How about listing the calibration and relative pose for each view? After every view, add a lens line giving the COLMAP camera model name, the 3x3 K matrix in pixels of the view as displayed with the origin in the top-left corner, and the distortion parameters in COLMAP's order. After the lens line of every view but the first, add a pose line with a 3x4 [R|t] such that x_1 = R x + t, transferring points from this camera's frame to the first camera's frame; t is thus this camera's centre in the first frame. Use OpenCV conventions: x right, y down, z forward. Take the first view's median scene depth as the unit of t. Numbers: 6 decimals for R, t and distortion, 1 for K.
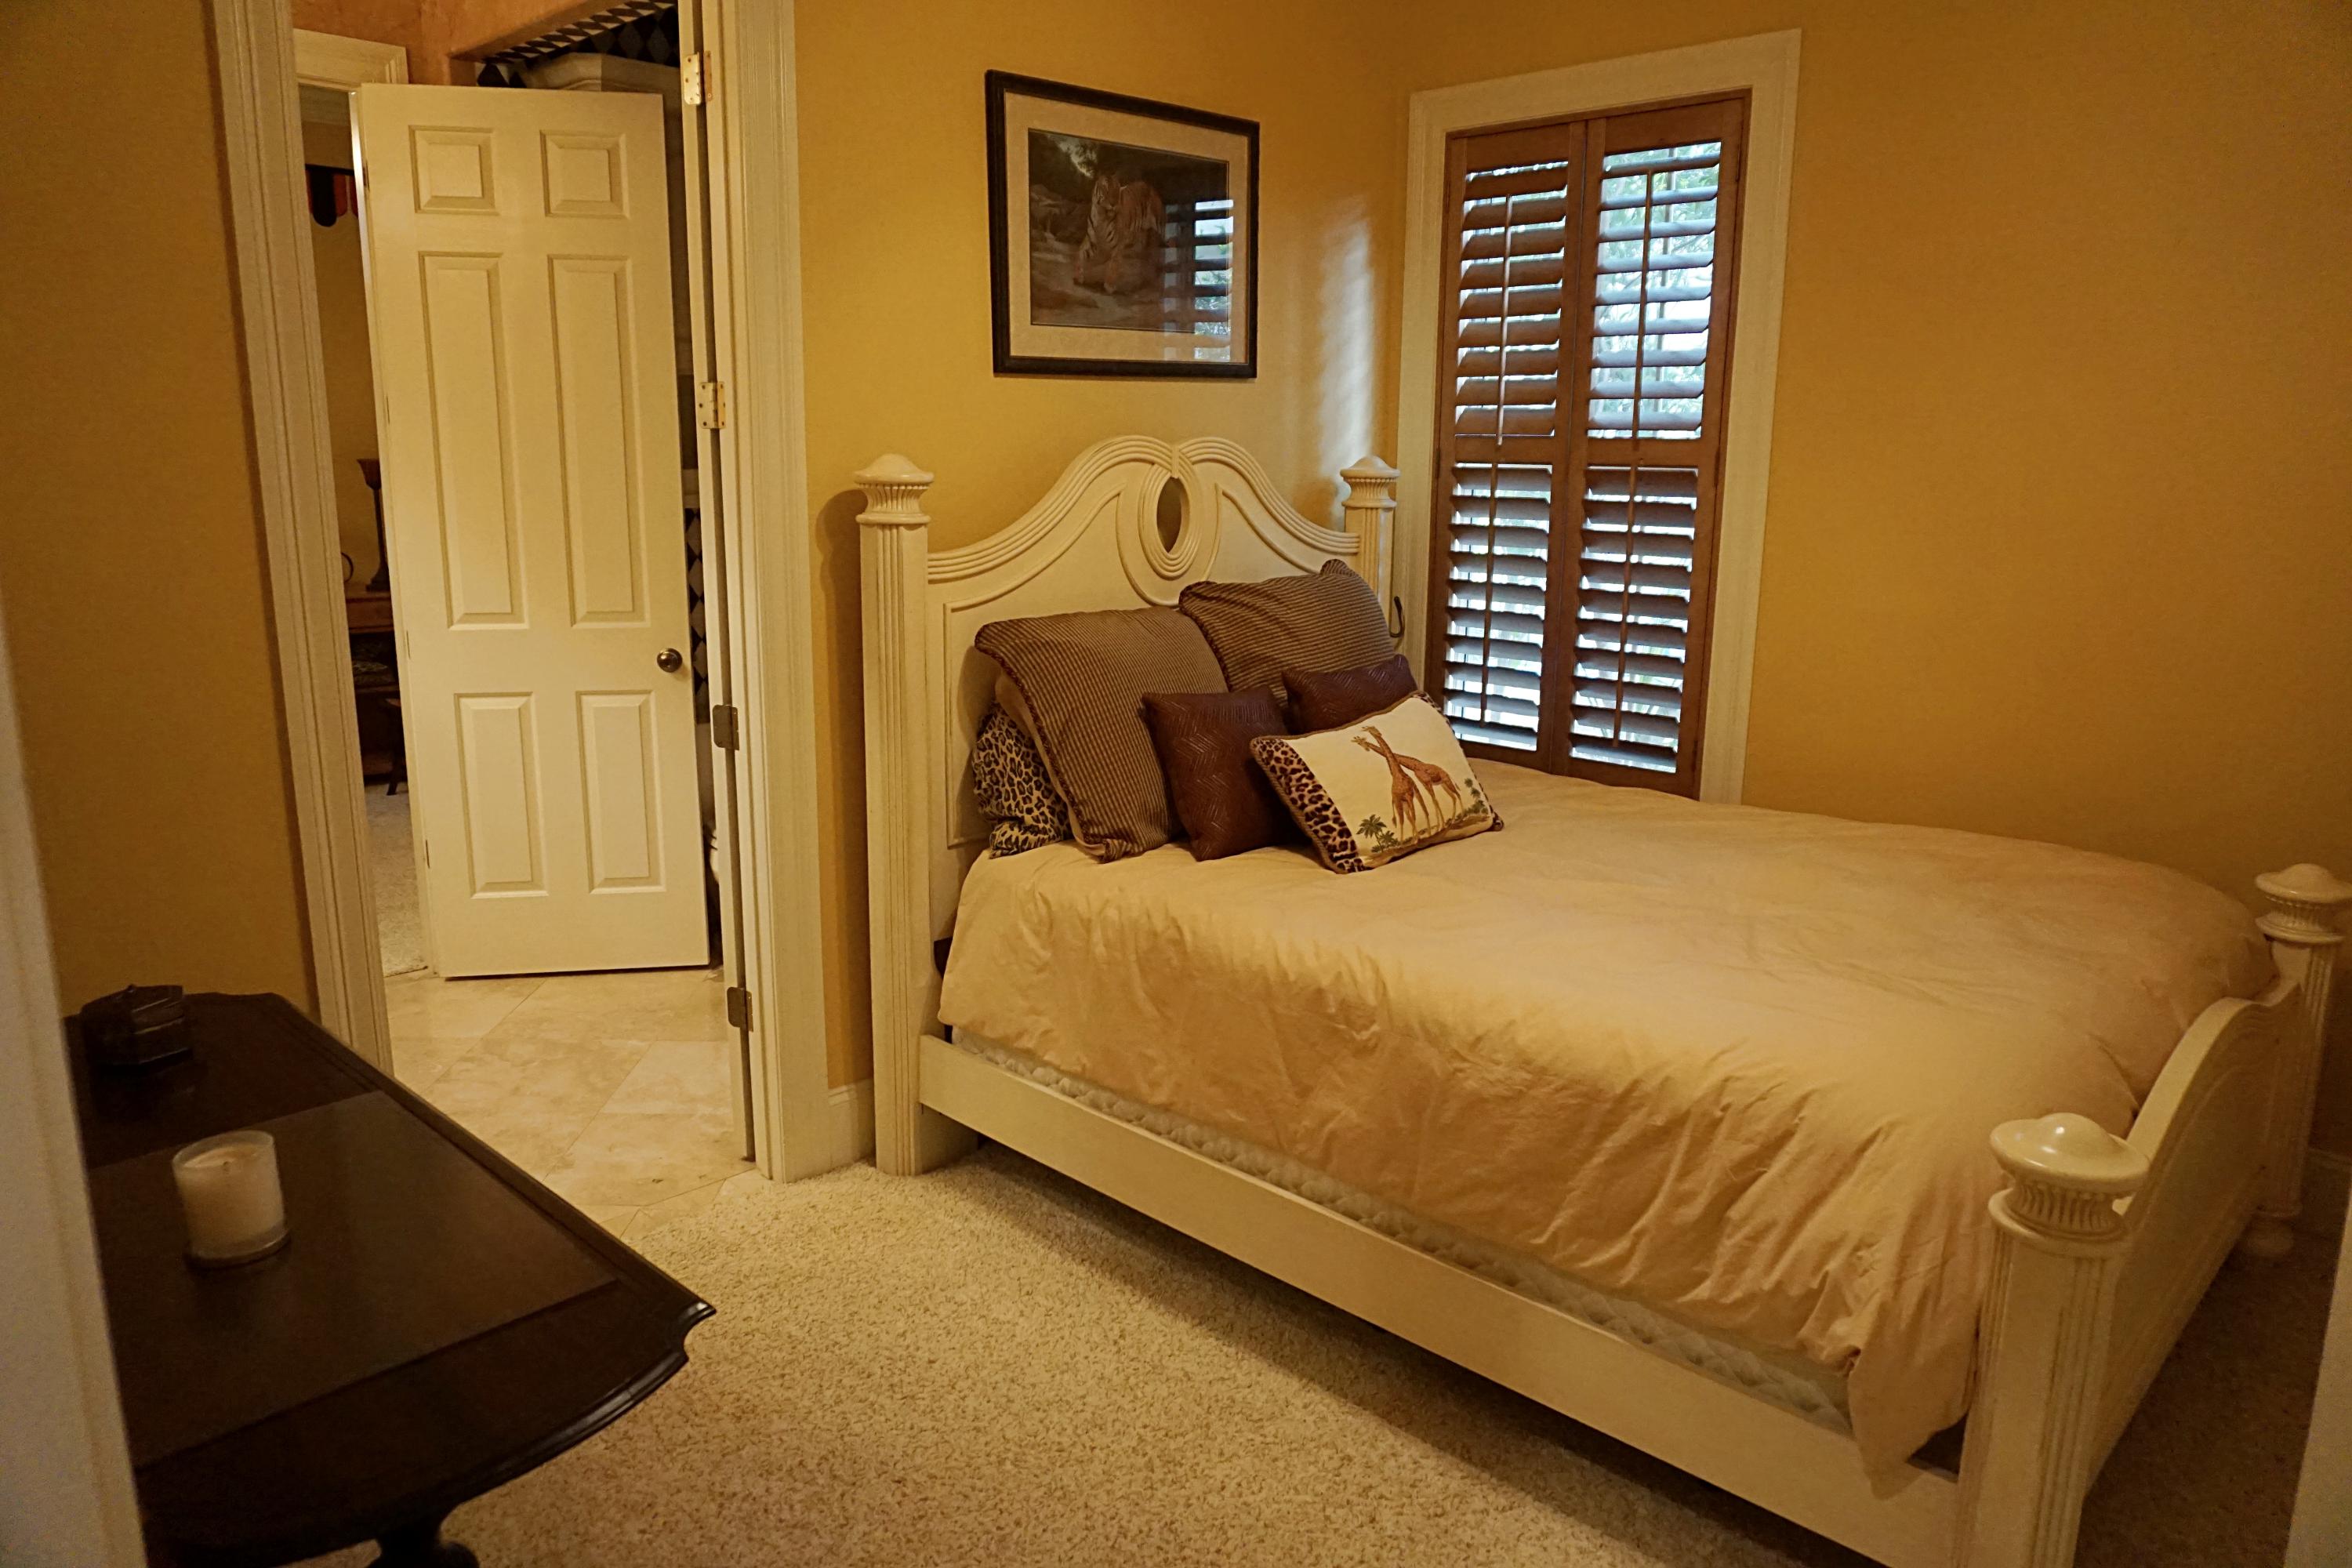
lens RADIAL K [[1582.9, 0, 1177.9], [0, 1582.9, 783.3], [0, 0, 1]] dist [-0.011952, 0.000364]
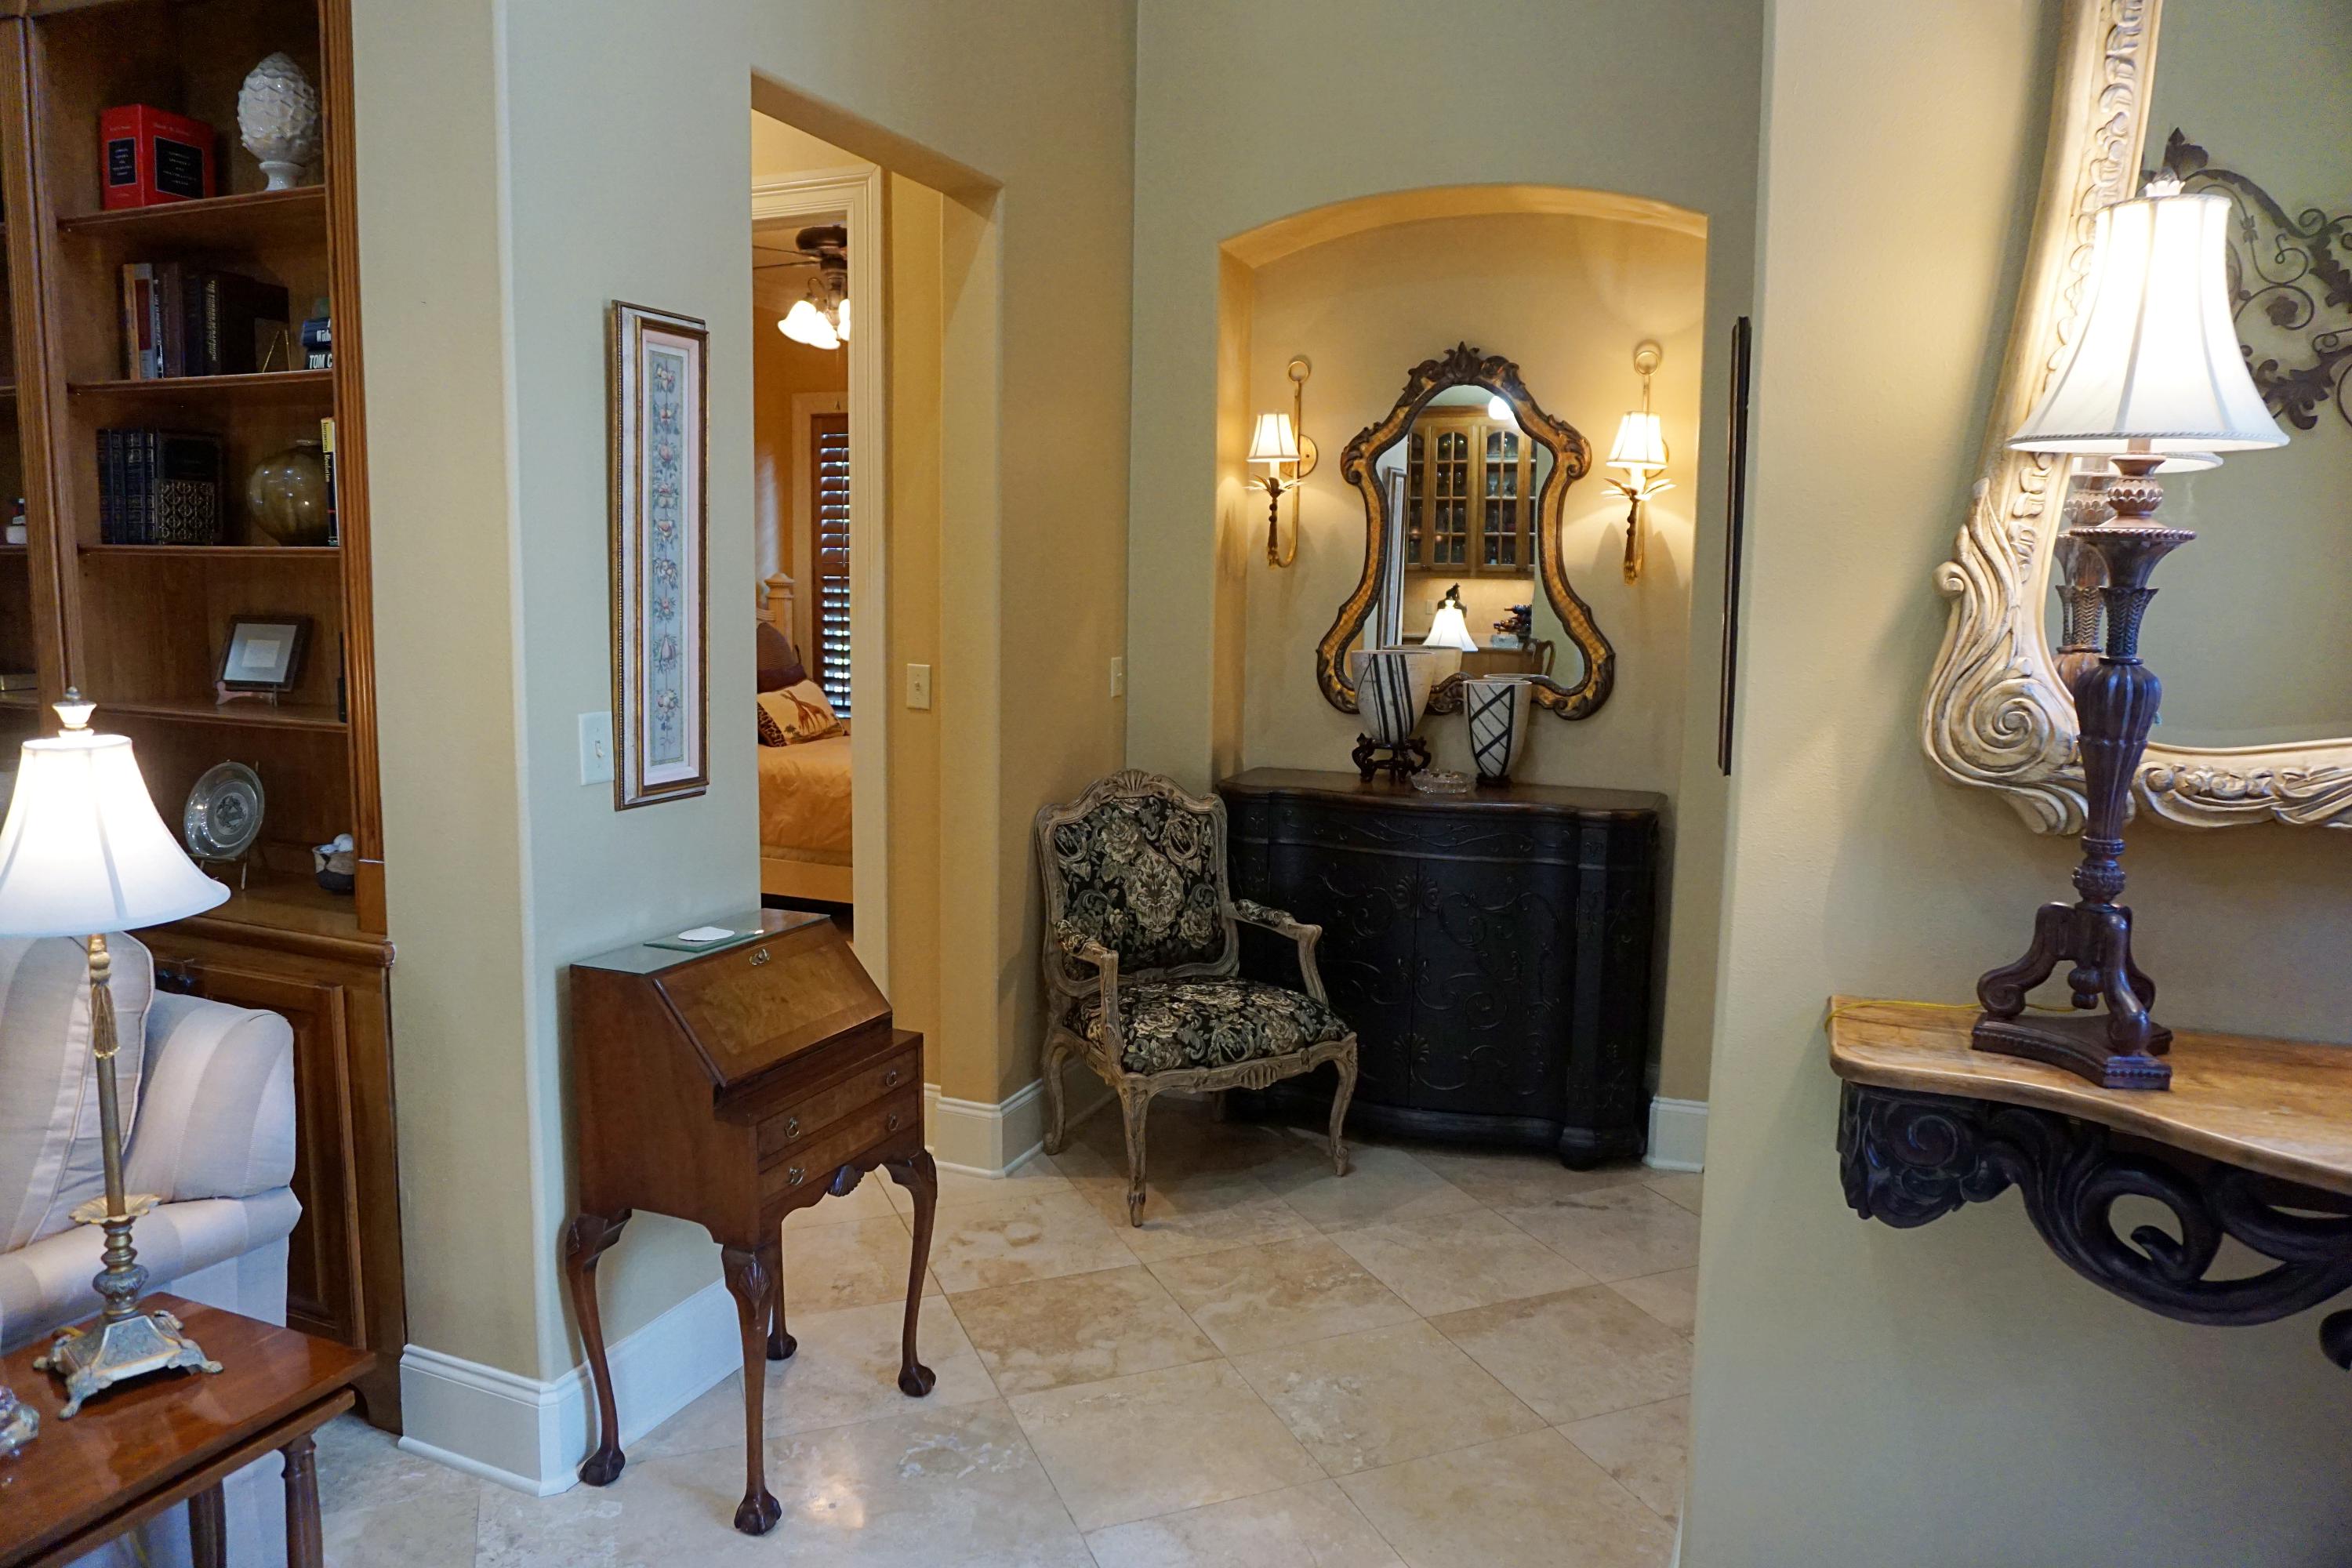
lens RADIAL K [[1582.9, 0, 1172.5], [0, 1582.9, 768.7], [0, 0, 1]] dist [-0.011952, 0.000364]
pose [[0.931798, -0.034166, 0.361366, -0.178099], [0.064022, 0.995422, -0.070970, 0.259927], [-0.357286, 0.089265, 0.929719, -1.232267]]
